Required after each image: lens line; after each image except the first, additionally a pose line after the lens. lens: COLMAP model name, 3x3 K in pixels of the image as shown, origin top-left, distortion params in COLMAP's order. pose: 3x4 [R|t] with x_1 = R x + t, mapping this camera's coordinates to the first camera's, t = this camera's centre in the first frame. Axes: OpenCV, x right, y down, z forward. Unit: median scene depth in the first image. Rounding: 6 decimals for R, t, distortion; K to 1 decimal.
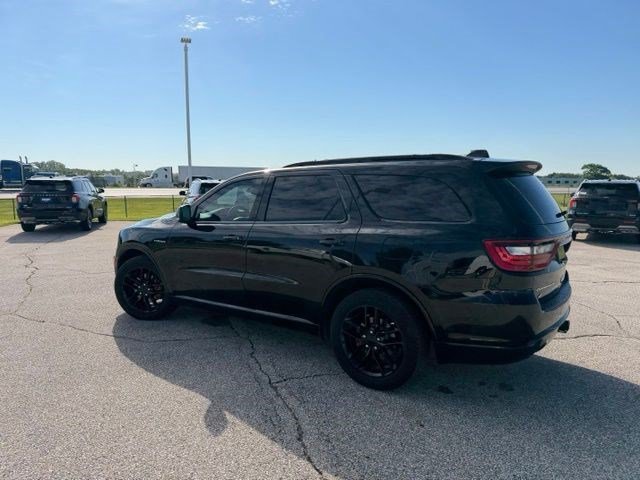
lens RADIAL K [[453.9, 0, 315.8], [0, 453.9, 238.6], [0, 0, 1]] dist [0.031624, -0.049783]
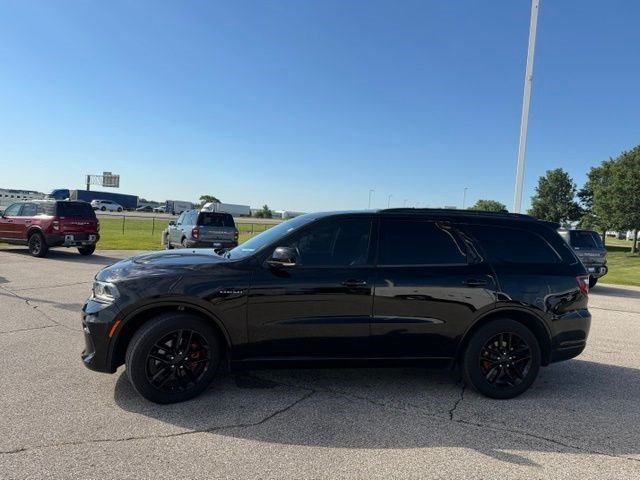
lens RADIAL K [[453.9, 0, 316.4], [0, 453.9, 242.2], [0, 0, 1]] dist [0.031624, -0.049783]
pose [[0.690738, 0.002368, 0.723101, -1.079853], [0.029005, 0.999099, -0.030980, -0.070491], [-0.722523, 0.042373, 0.690047, 0.472929]]
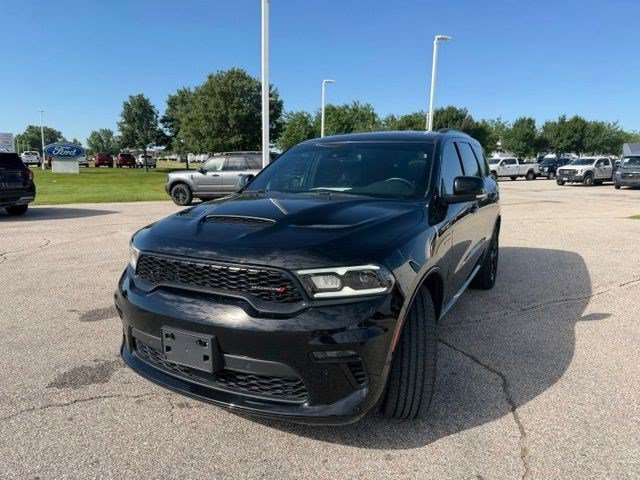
lens RADIAL K [[453.9, 0, 330.7], [0, 453.9, 242.4], [0, 0, 1]] dist [0.031624, -0.049783]
pose [[-0.166677, -0.172024, 0.970890, -1.198309], [0.105256, 0.975933, 0.190987, -0.163137], [-0.980378, 0.134025, -0.144559, 1.660869]]
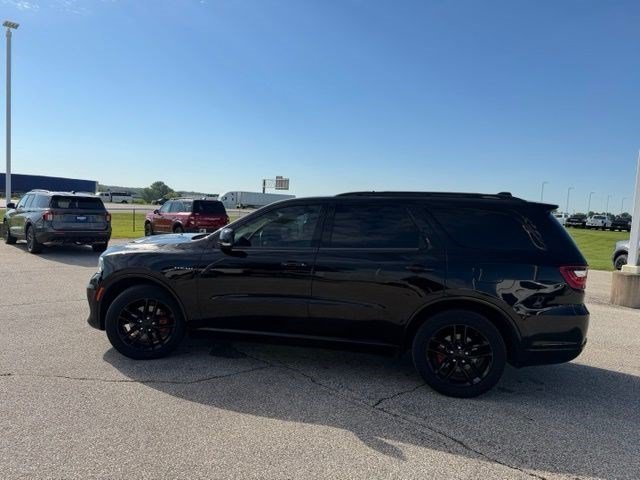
lens RADIAL K [[453.9, 0, 319.1], [0, 453.9, 239.5], [0, 0, 1]] dist [0.031624, -0.049783]
pose [[0.903221, 0.013891, 0.428950, -0.653405], [0.004268, 0.999136, -0.041343, -0.017295], [-0.429154, 0.039172, 0.902382, 0.104847]]
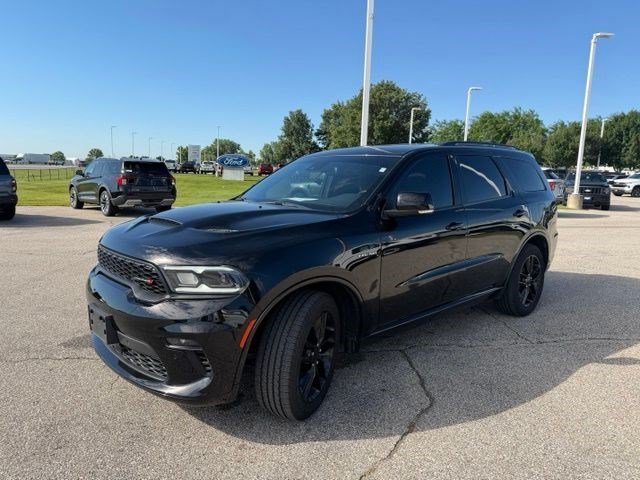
lens RADIAL K [[453.9, 0, 320.2], [0, 453.9, 239.3], [0, 0, 1]] dist [0.031624, -0.049783]
pose [[0.188723, -0.144385, 0.971358, -1.245928], [0.095808, 0.987121, 0.128114, -0.127549], [-0.977346, 0.068886, 0.200125, 1.264538]]
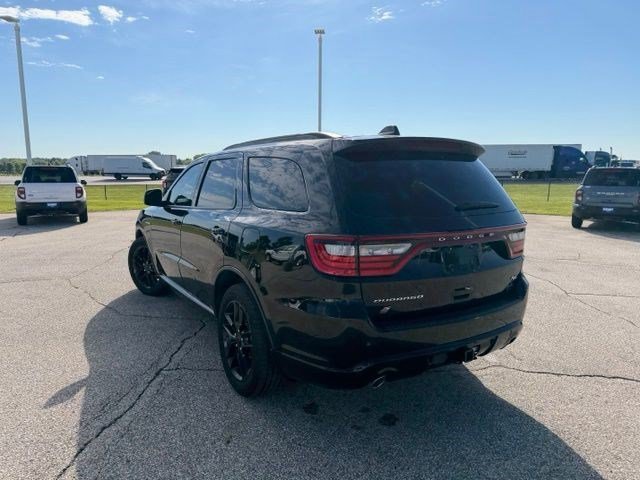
lens RADIAL K [[453.9, 0, 315.3], [0, 453.9, 237.2], [0, 0, 1]] dist [0.031624, -0.049783]
pose [[0.928029, 0.049721, -0.369175, 0.564241], [-0.042046, 0.998700, 0.028812, -0.013755], [0.370127, -0.011216, 0.928913, 0.202628]]
